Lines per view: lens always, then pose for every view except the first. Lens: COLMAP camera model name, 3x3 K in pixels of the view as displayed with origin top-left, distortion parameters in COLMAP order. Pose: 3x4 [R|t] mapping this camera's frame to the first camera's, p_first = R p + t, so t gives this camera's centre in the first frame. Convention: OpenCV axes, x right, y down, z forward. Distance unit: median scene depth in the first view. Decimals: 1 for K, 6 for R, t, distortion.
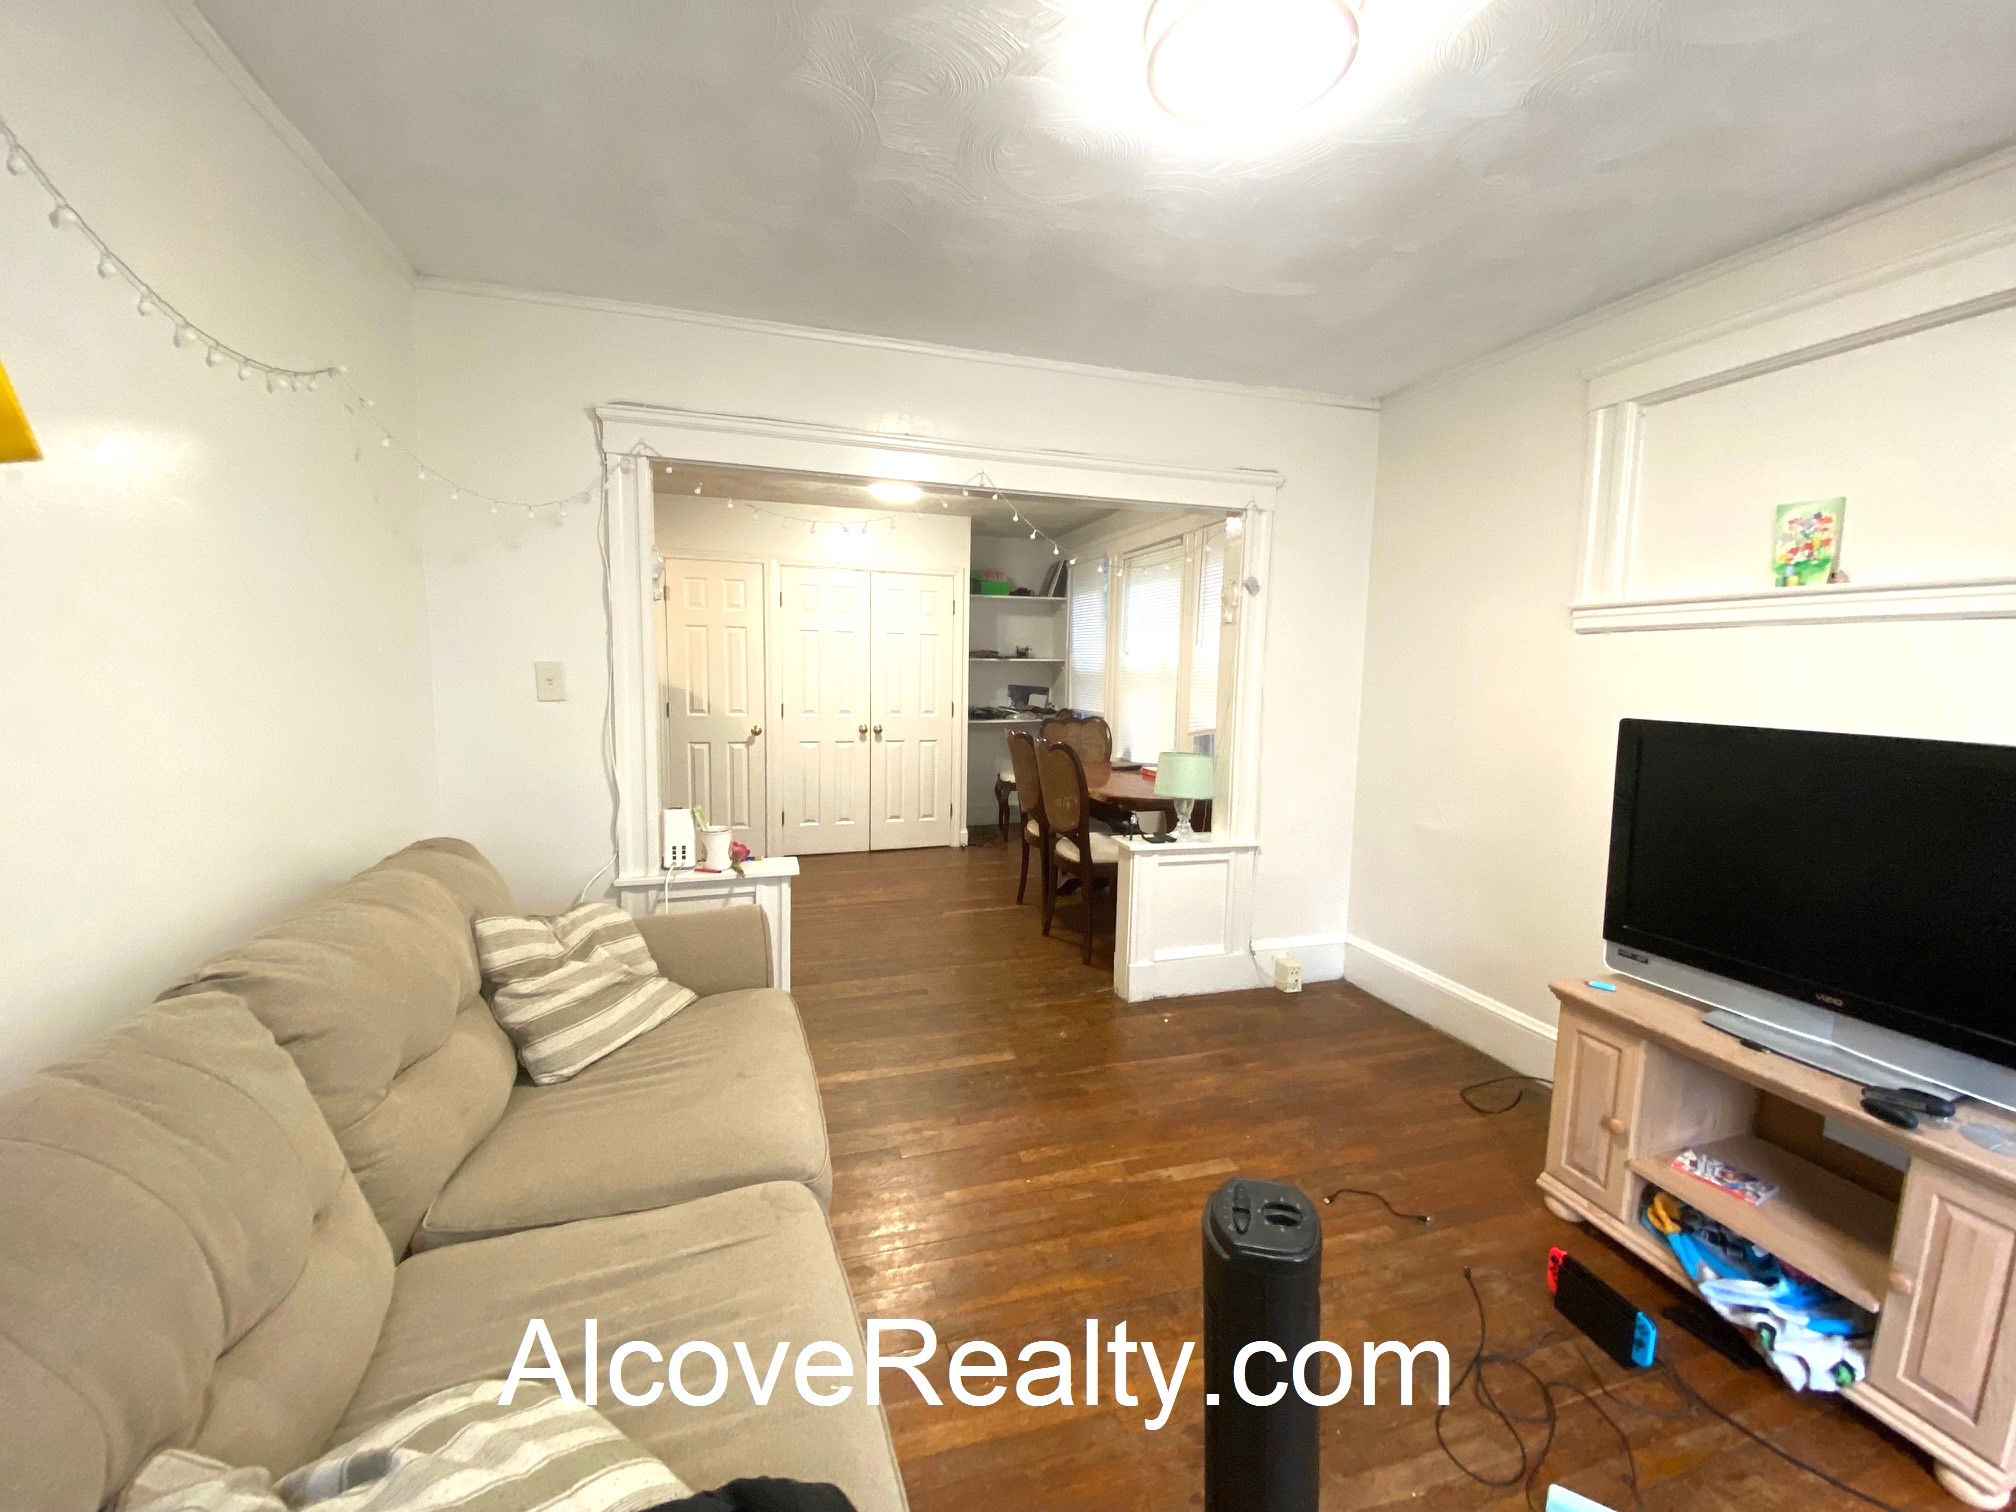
lens RADIAL K [[835.9, 0, 1004.3], [0, 835.9, 757.9], [0, 0, 1]] dist [0.001057, -0.000555]
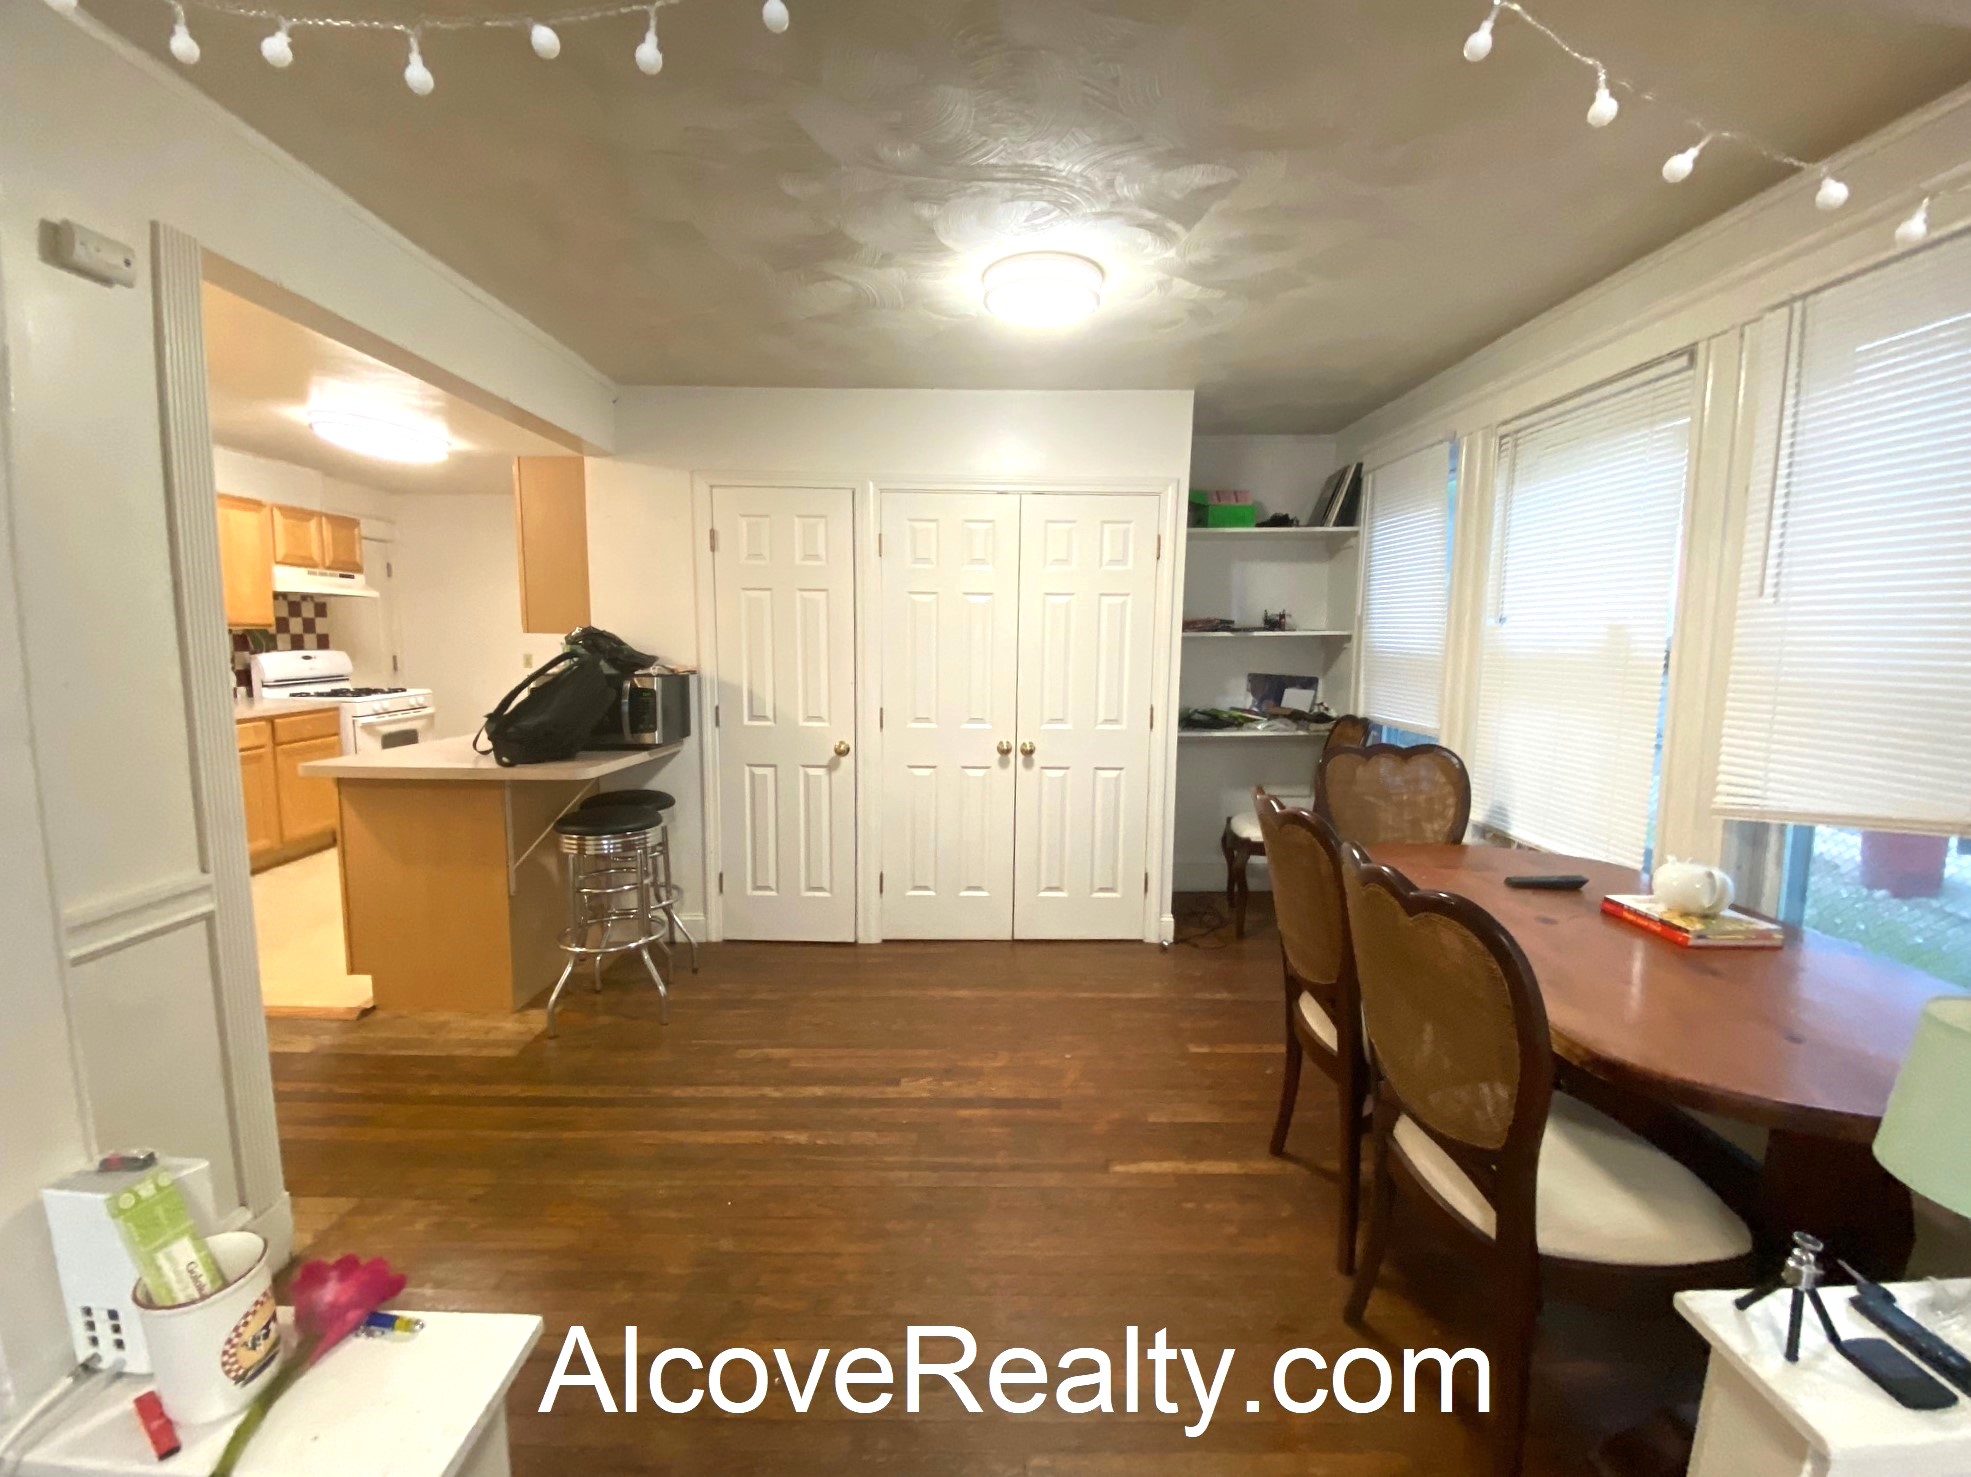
lens RADIAL K [[817.3, 0, 953.7], [0, 817.3, 735.7], [0, 0, 1]] dist [0.001057, -0.000555]
pose [[0.949574, 0.026306, -0.312436, -0.013521], [-0.023012, 0.999634, 0.014227, -0.048946], [0.312696, -0.006320, 0.949832, 0.384952]]
